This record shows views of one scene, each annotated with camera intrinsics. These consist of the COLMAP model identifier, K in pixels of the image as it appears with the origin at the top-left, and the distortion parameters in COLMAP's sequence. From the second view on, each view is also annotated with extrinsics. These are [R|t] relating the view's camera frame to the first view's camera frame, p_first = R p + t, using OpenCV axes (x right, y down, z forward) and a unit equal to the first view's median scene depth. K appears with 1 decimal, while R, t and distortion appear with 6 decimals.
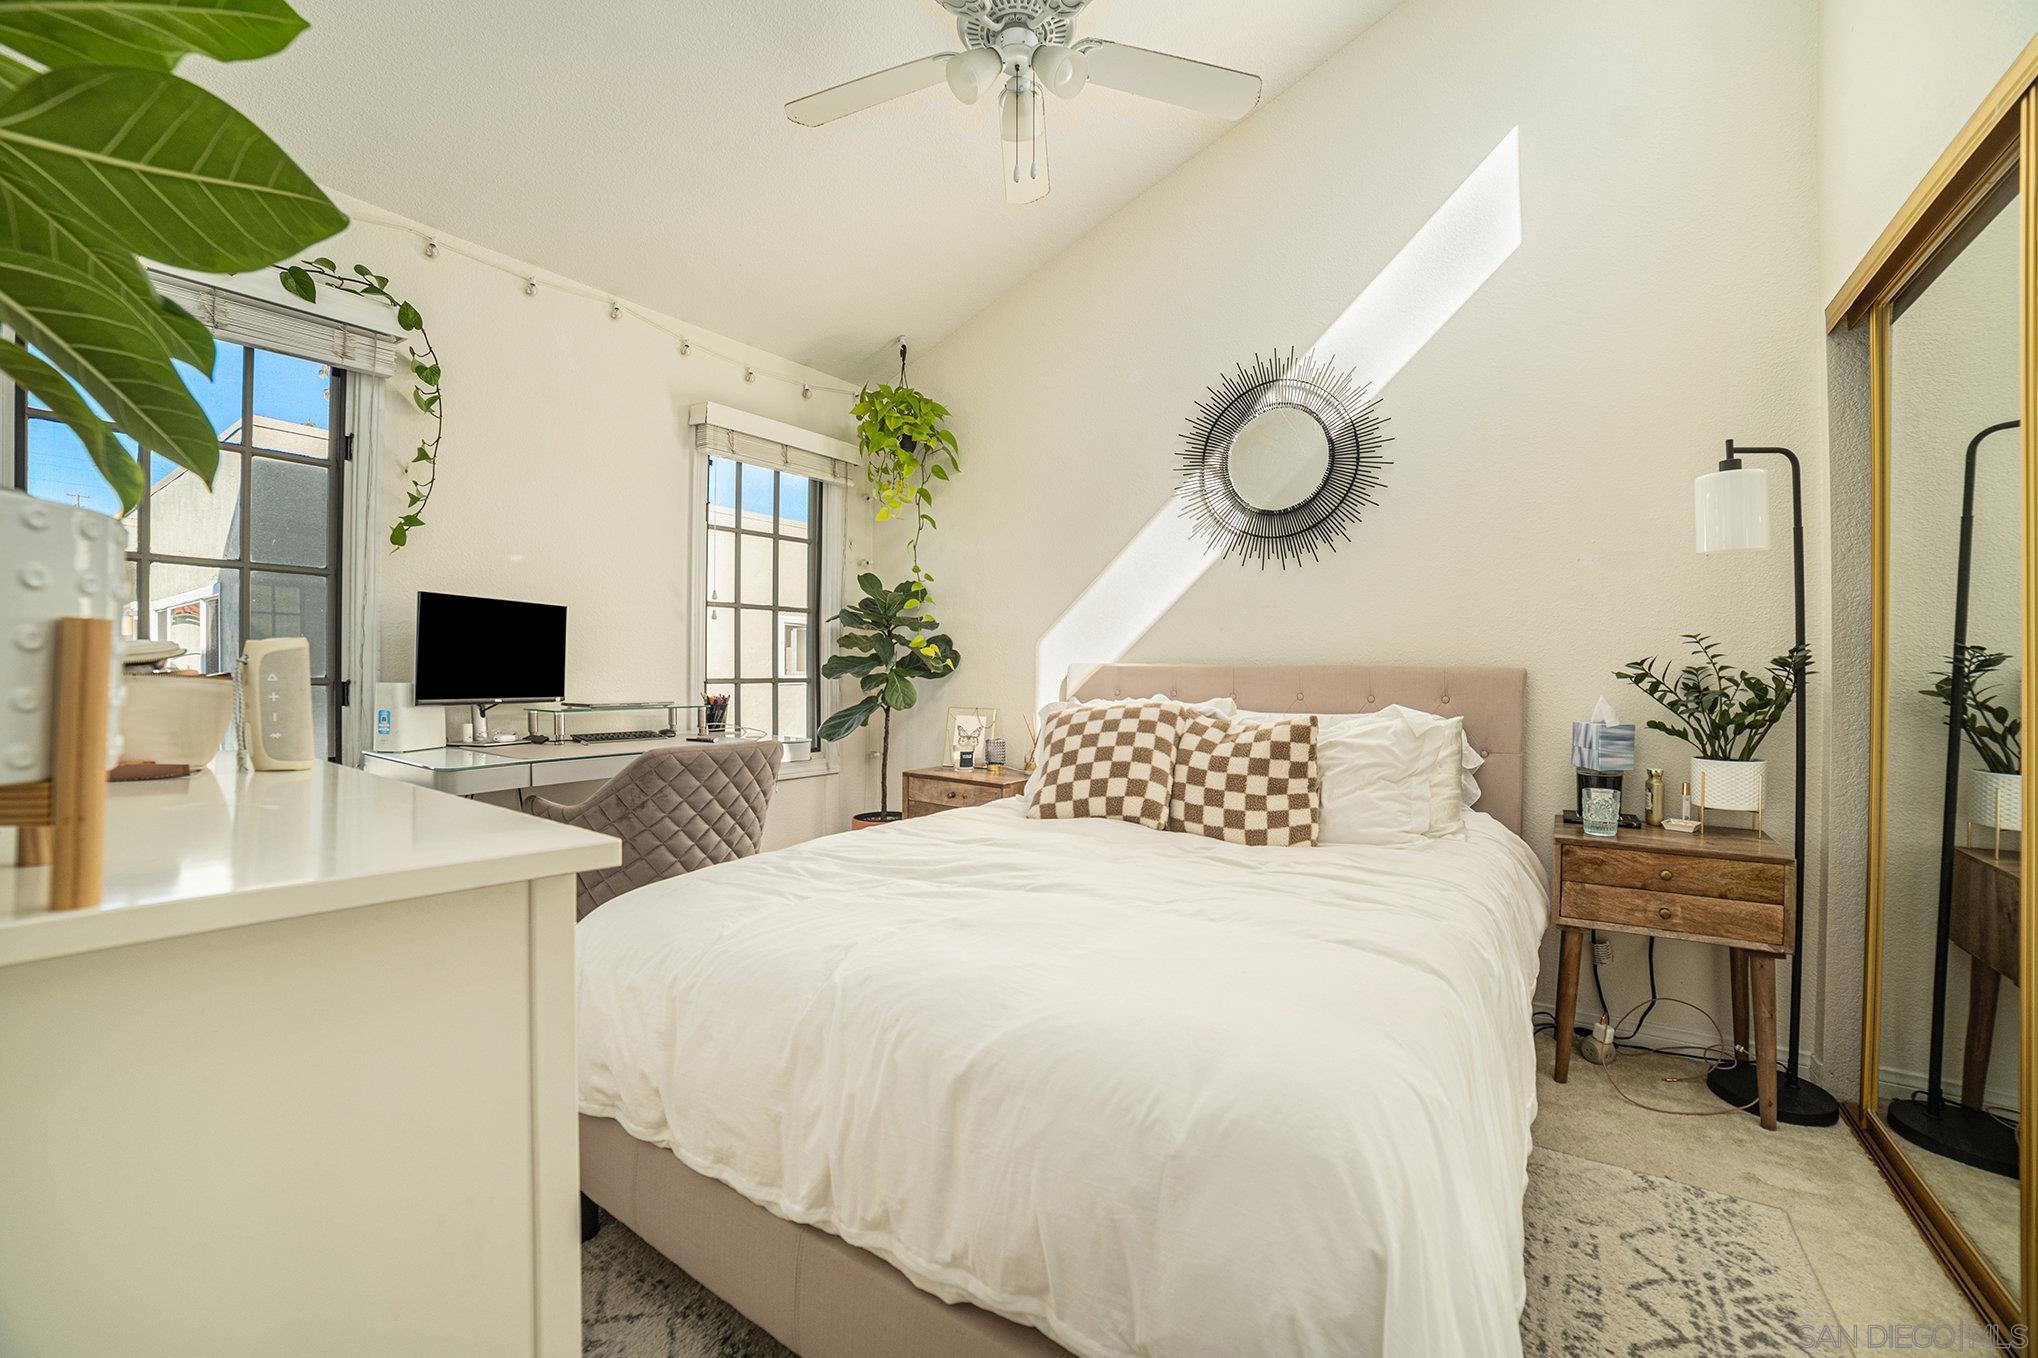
lens RADIAL K [[871.4, 0, 1020.7], [0, 871.4, 676.2], [0, 0, 1]] dist [-0.016507, 0.004280]
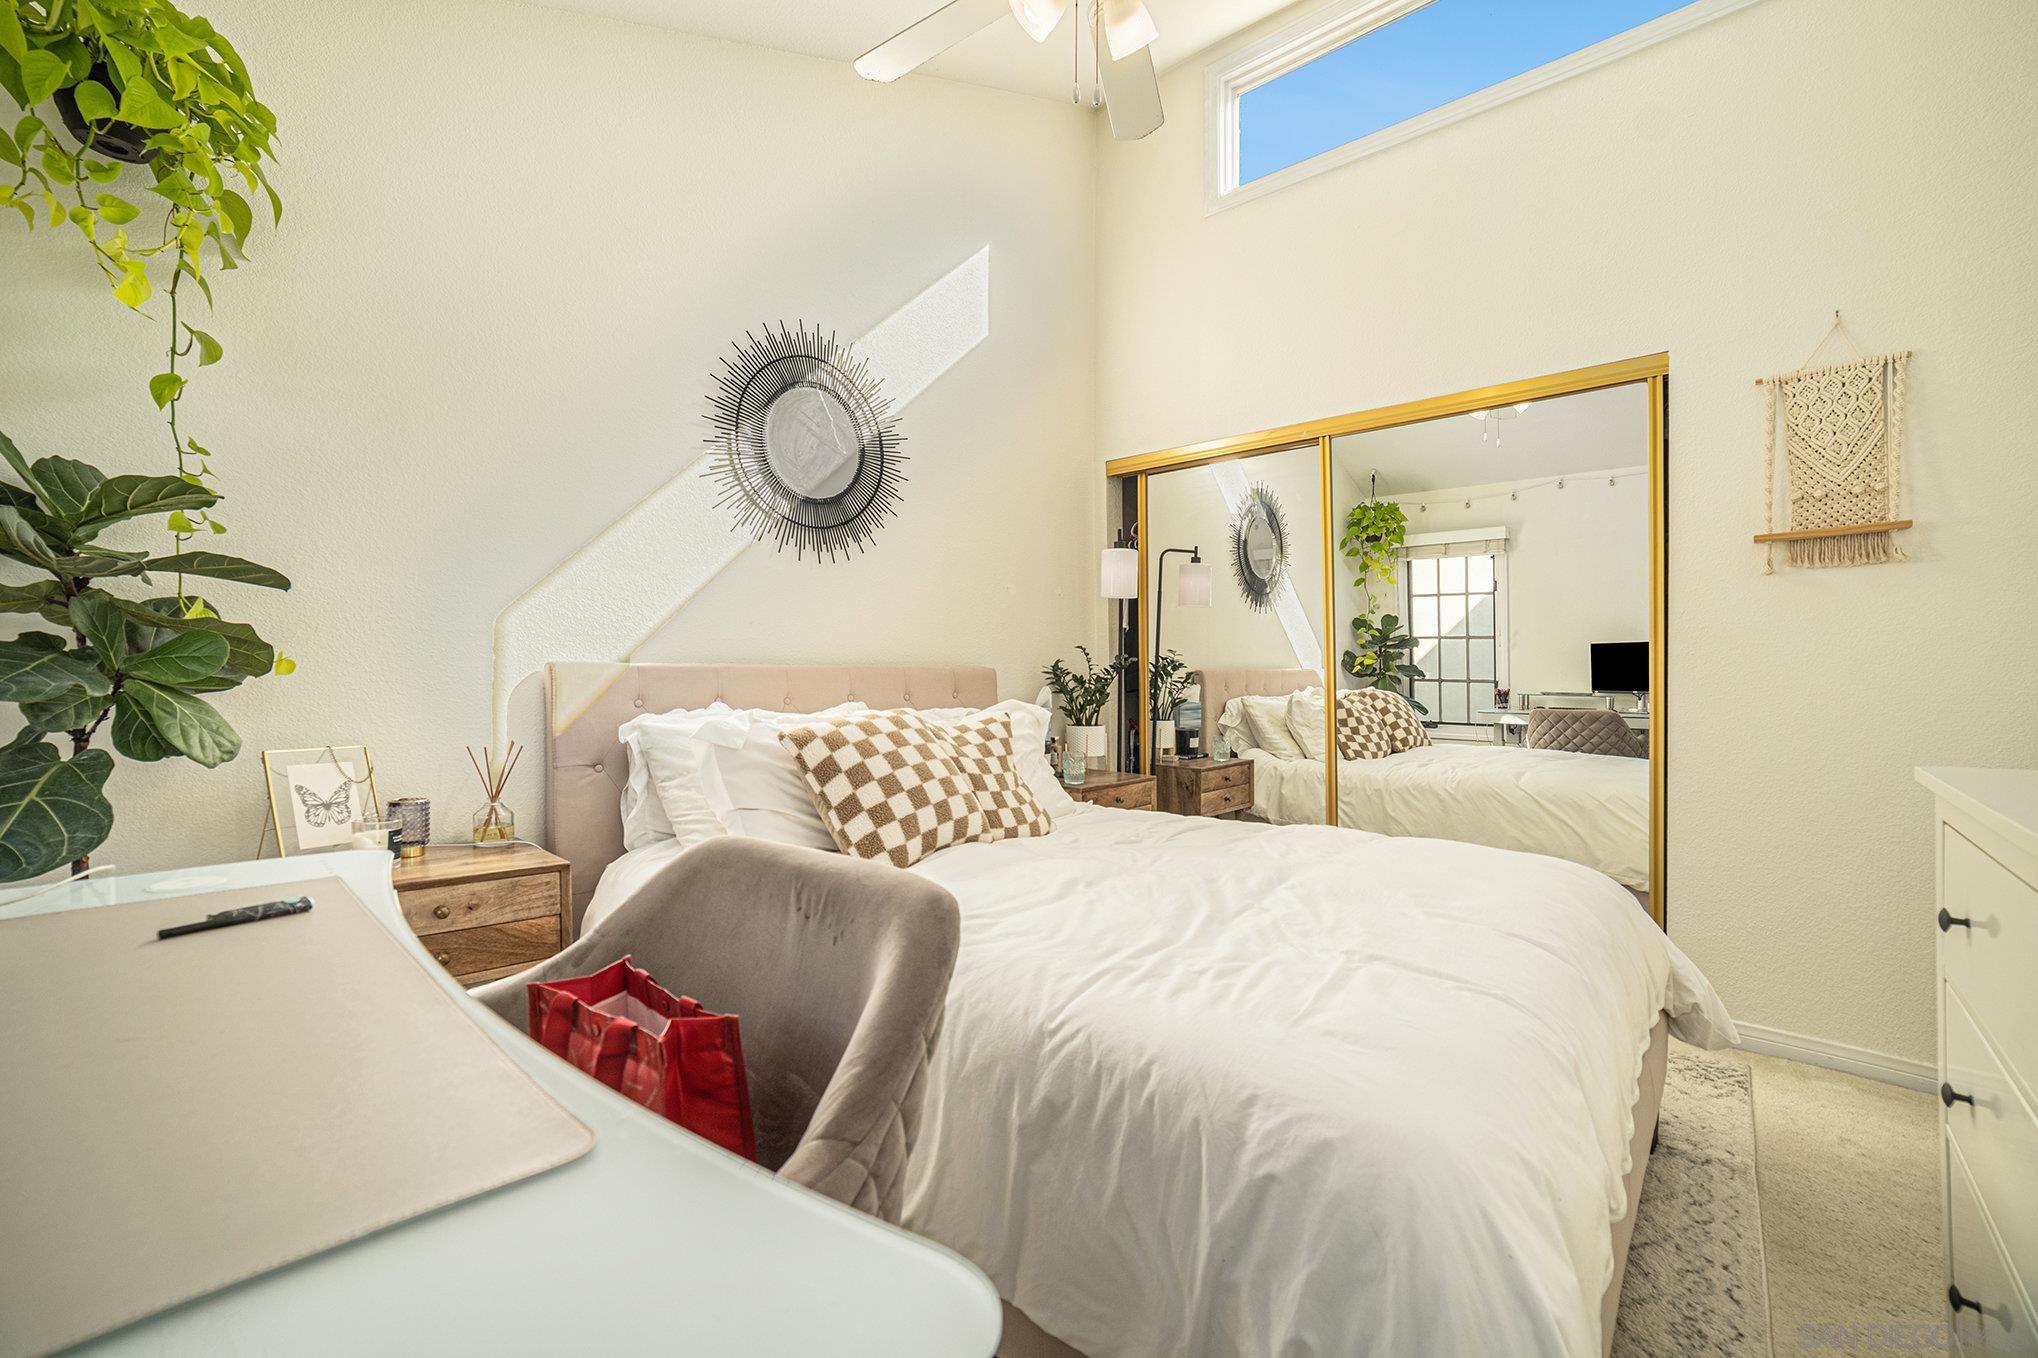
lens RADIAL K [[871.4, 0, 1019.1], [0, 871.4, 664.9], [0, 0, 1]] dist [-0.016507, 0.004280]
pose [[0.157788, -0.003265, 0.987468, -0.598964], [0.005462, 0.999982, 0.002433, -0.013434], [-0.987458, 0.005009, 0.157803, 0.644089]]
